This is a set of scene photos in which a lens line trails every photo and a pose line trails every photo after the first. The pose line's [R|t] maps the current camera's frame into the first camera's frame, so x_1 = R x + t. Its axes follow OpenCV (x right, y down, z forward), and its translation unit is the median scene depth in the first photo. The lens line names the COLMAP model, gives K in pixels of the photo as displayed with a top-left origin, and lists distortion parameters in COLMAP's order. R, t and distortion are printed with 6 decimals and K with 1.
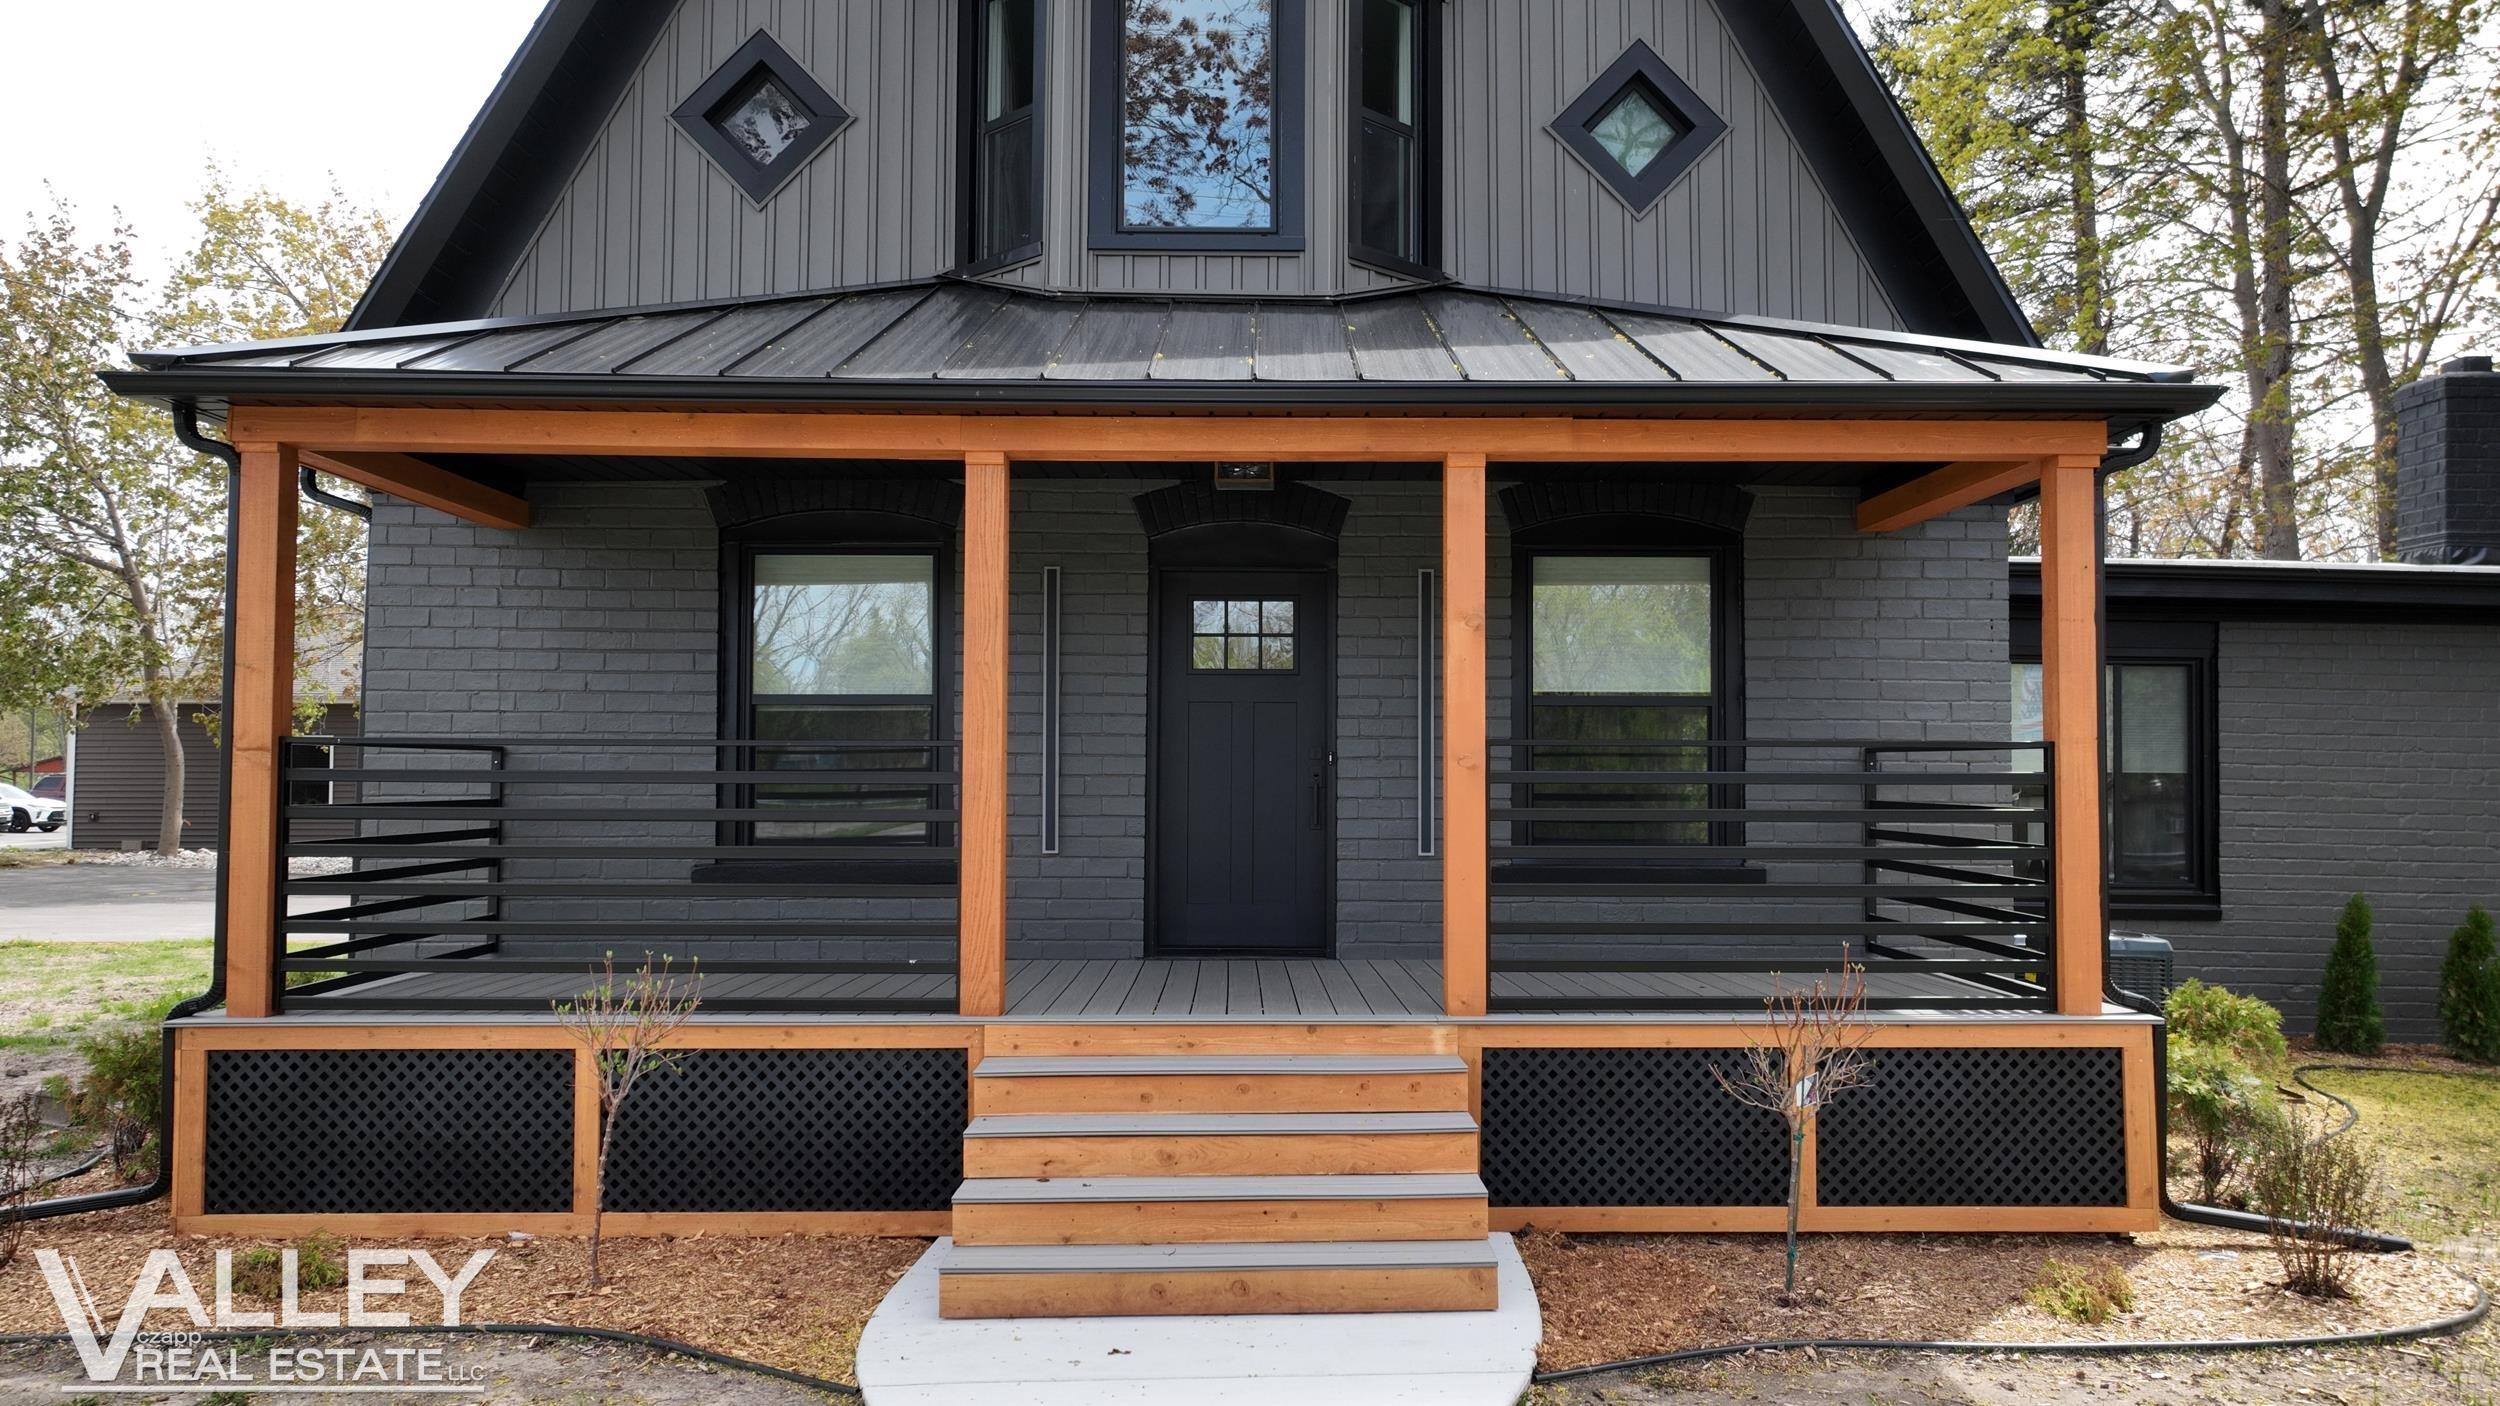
lens RADIAL K [[1828.8, 0, 1250.0], [0, 1828.8, 703.0], [0, 0, 1]] dist [-0.000525, -0.001338]
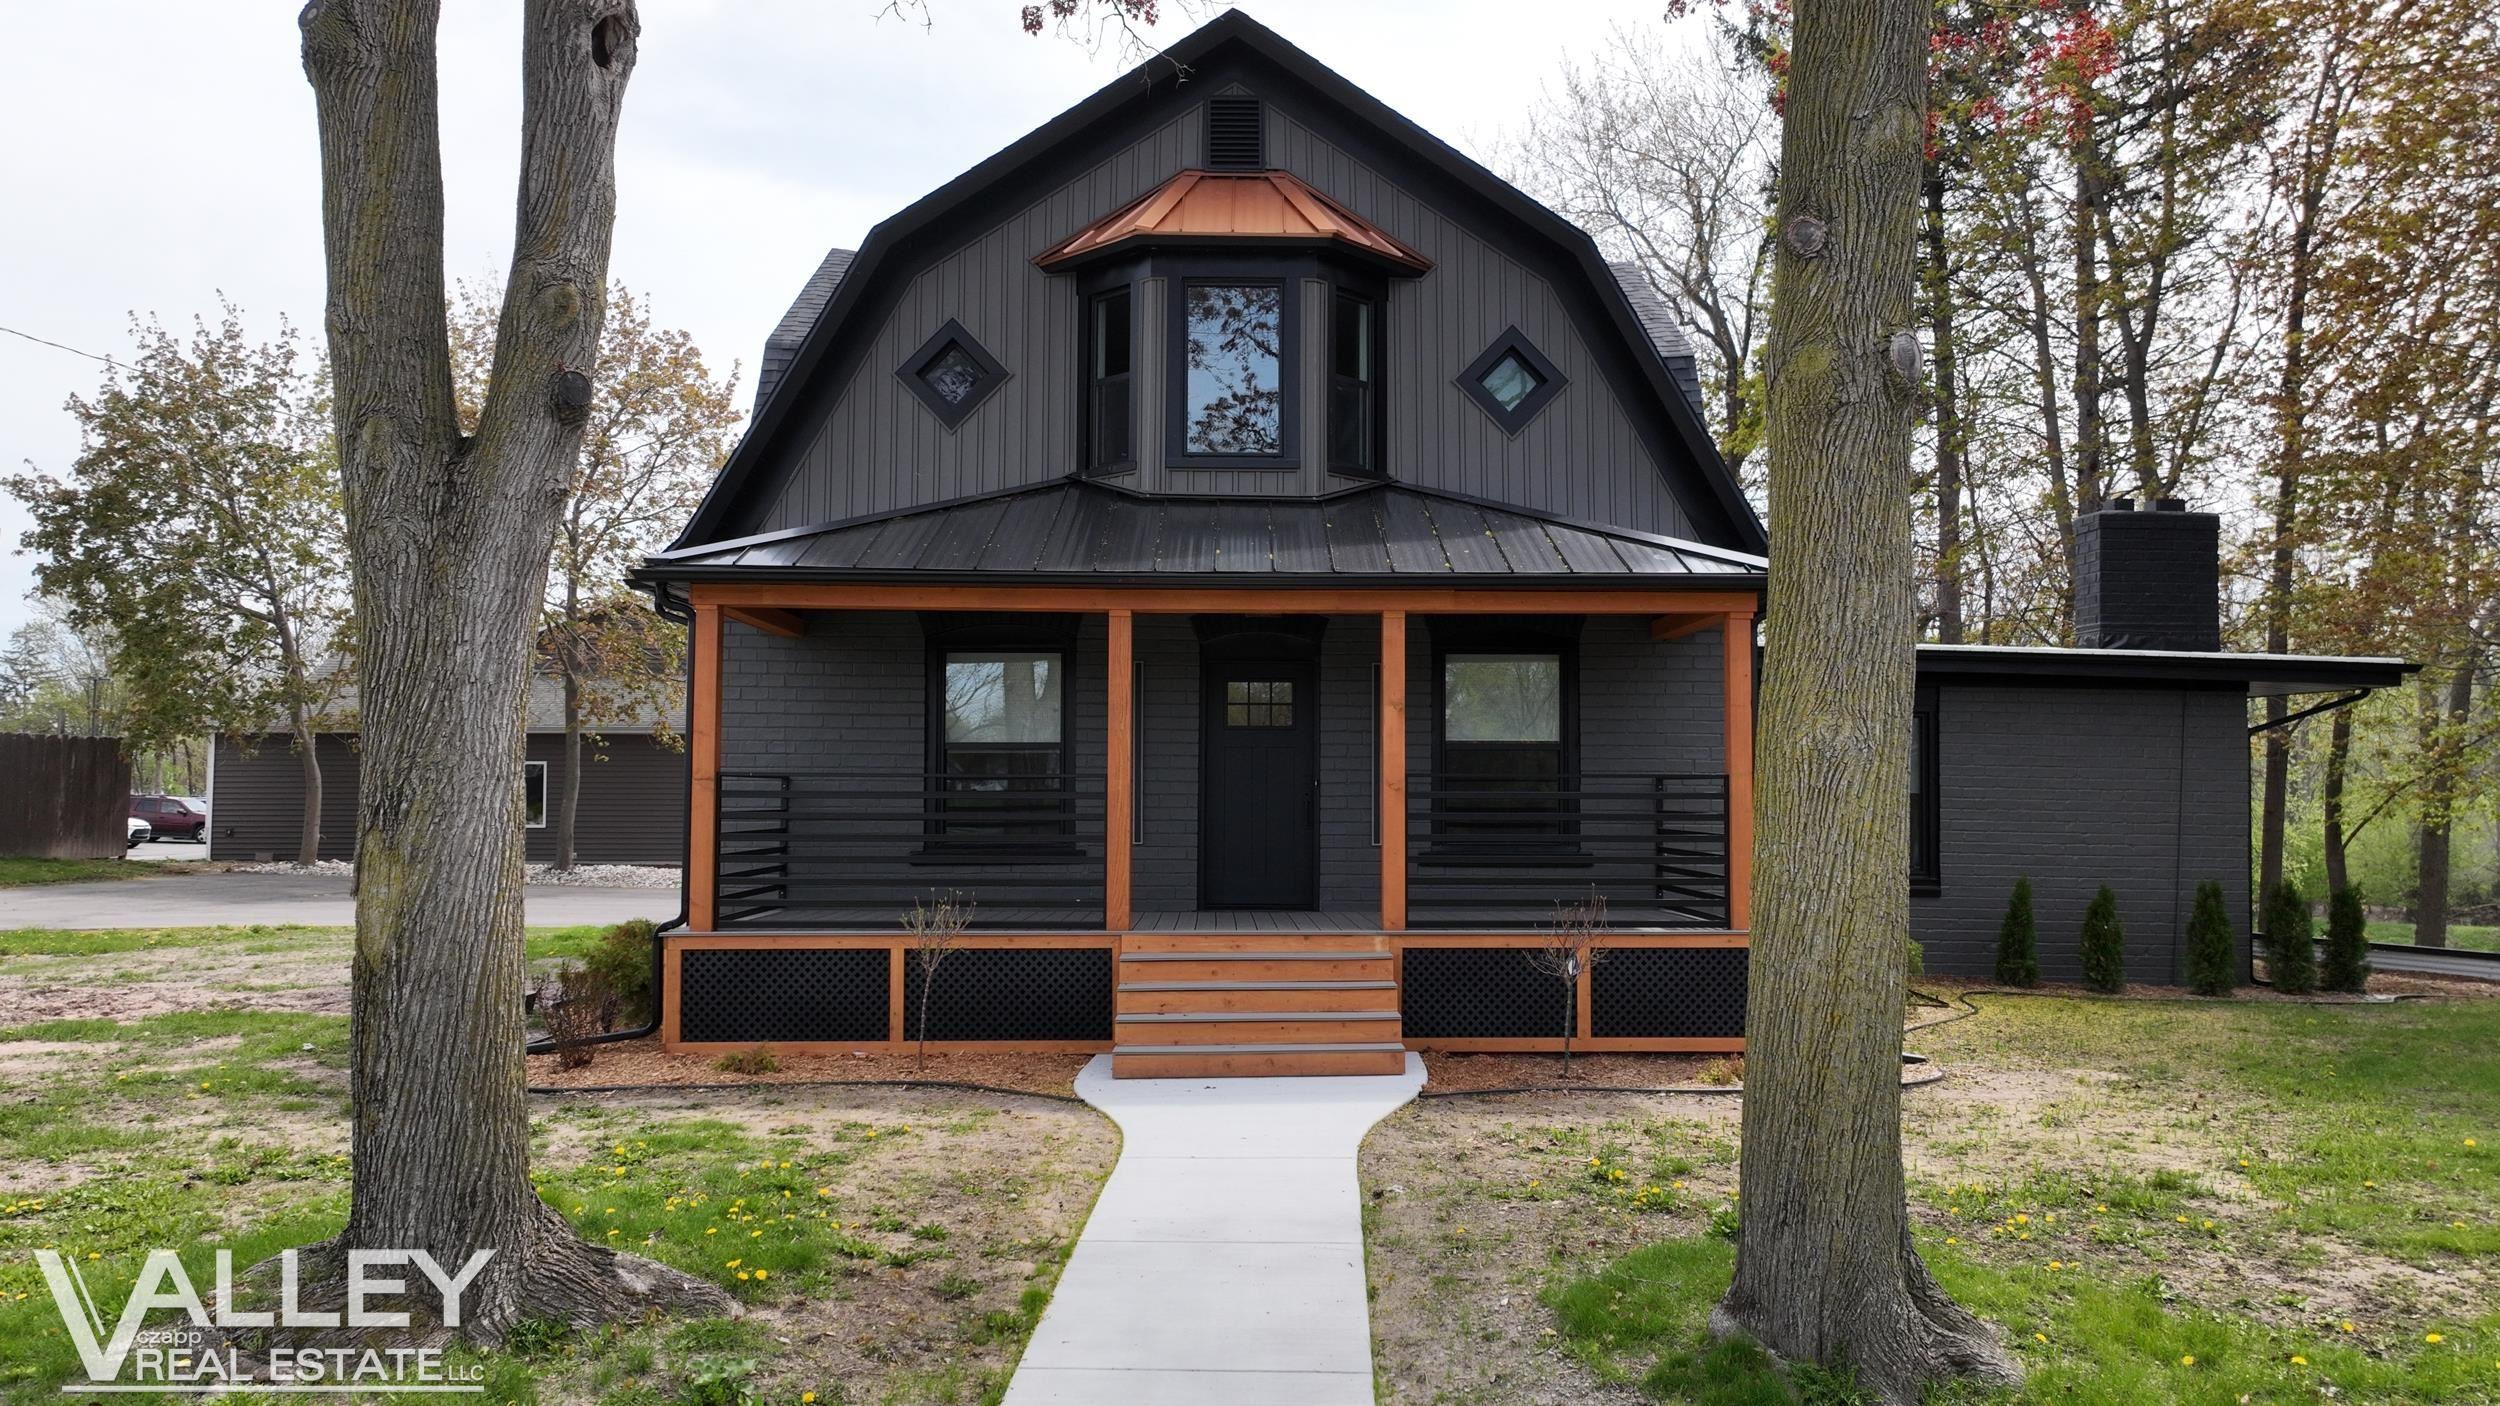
lens RADIAL K [[1828.8, 0, 1250.0], [0, 1828.8, 703.0], [0, 0, 1]] dist [-0.000525, -0.001338]
pose [[0.999936, 0.000616, 0.011265, -0.033750], [-0.000484, 0.999931, -0.011696, -0.022939], [-0.011272, 0.011690, 0.999868, -0.636379]]
